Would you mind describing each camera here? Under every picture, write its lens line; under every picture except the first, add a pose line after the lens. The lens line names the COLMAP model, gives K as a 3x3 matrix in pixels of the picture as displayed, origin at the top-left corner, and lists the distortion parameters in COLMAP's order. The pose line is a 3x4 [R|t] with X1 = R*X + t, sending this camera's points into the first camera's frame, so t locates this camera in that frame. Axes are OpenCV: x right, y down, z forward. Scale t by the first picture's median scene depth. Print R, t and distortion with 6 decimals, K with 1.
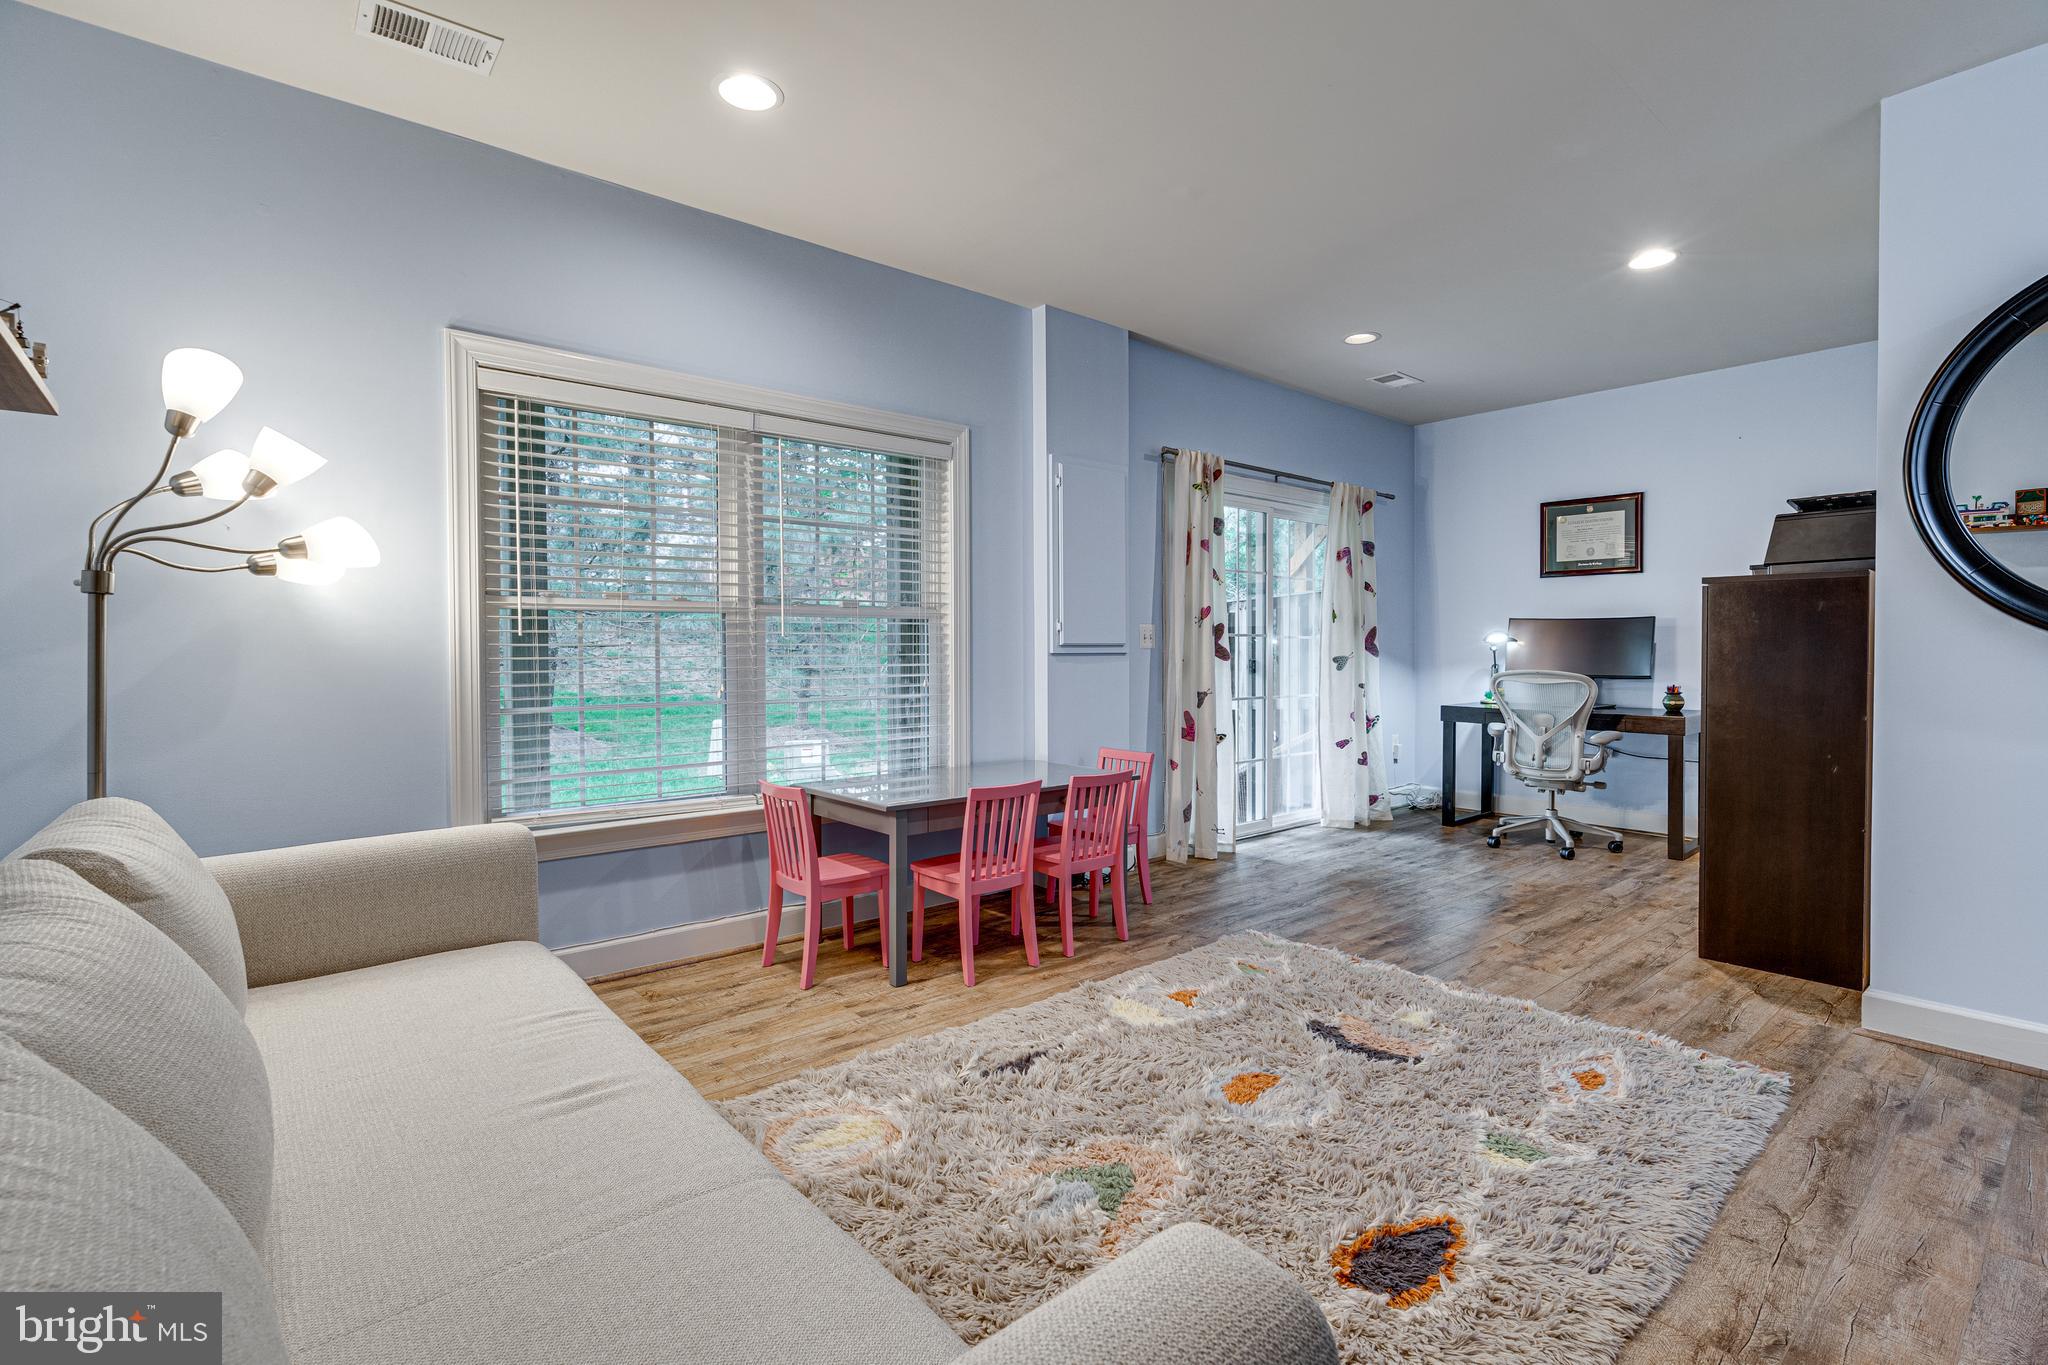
lens RADIAL K [[943.1, 0, 1034.9], [0, 943.1, 670.2], [0, 0, 1]] dist [0.000840, 0.000180]
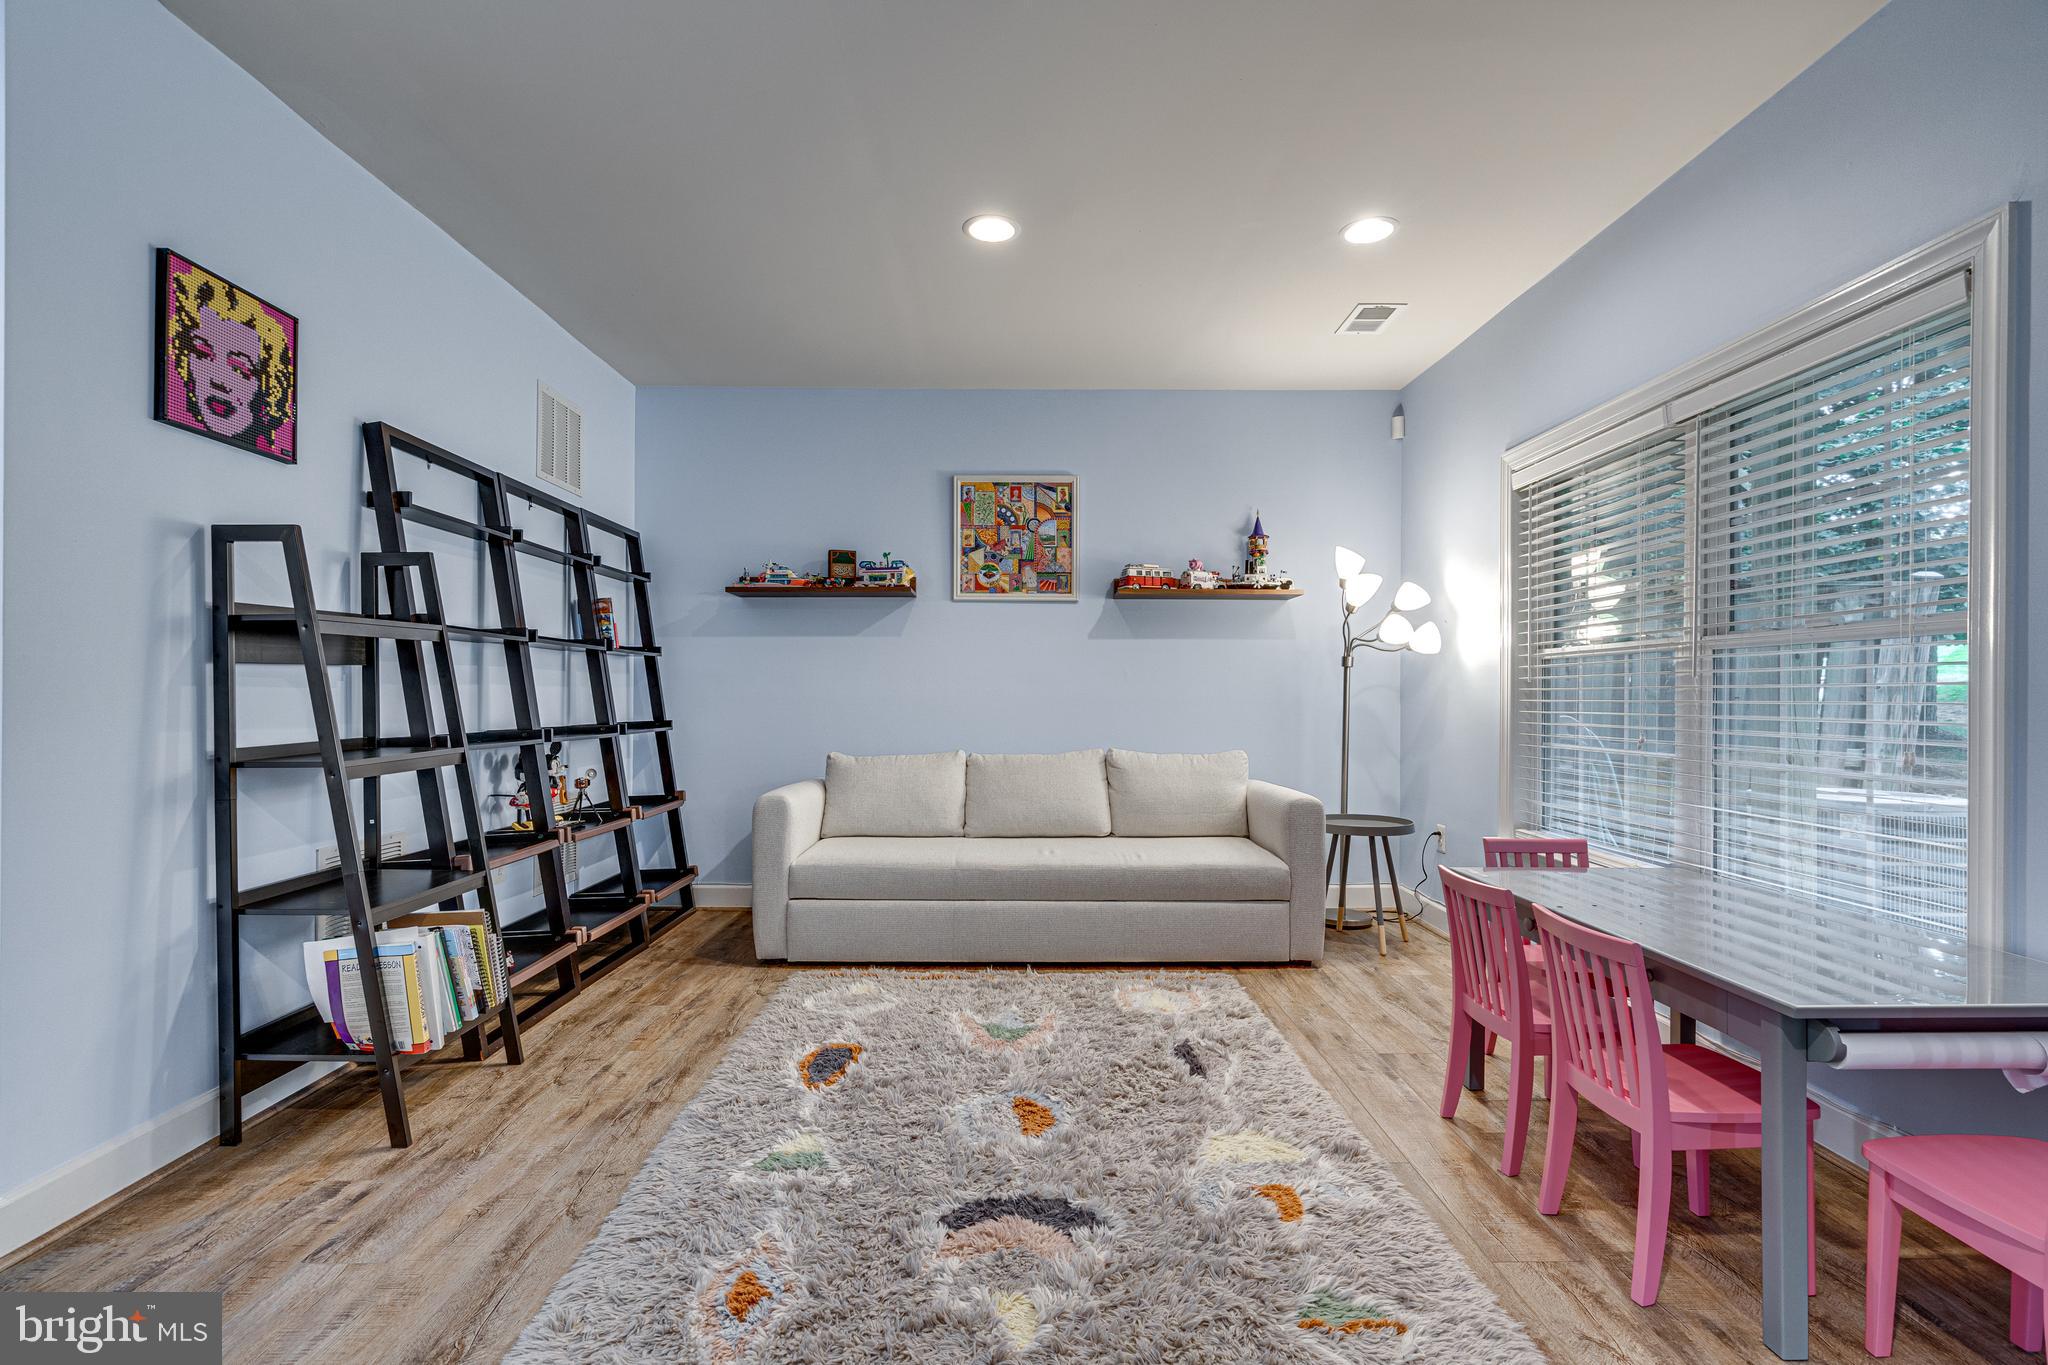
lens RADIAL K [[943.1, 0, 1029.2], [0, 943.1, 690.3], [0, 0, 1]] dist [0.000840, 0.000180]
pose [[-0.635715, -0.004609, -0.771910, 0.871111], [-0.024130, 0.999612, 0.013904, -0.028678], [0.771547, 0.027465, -0.635580, 1.393151]]
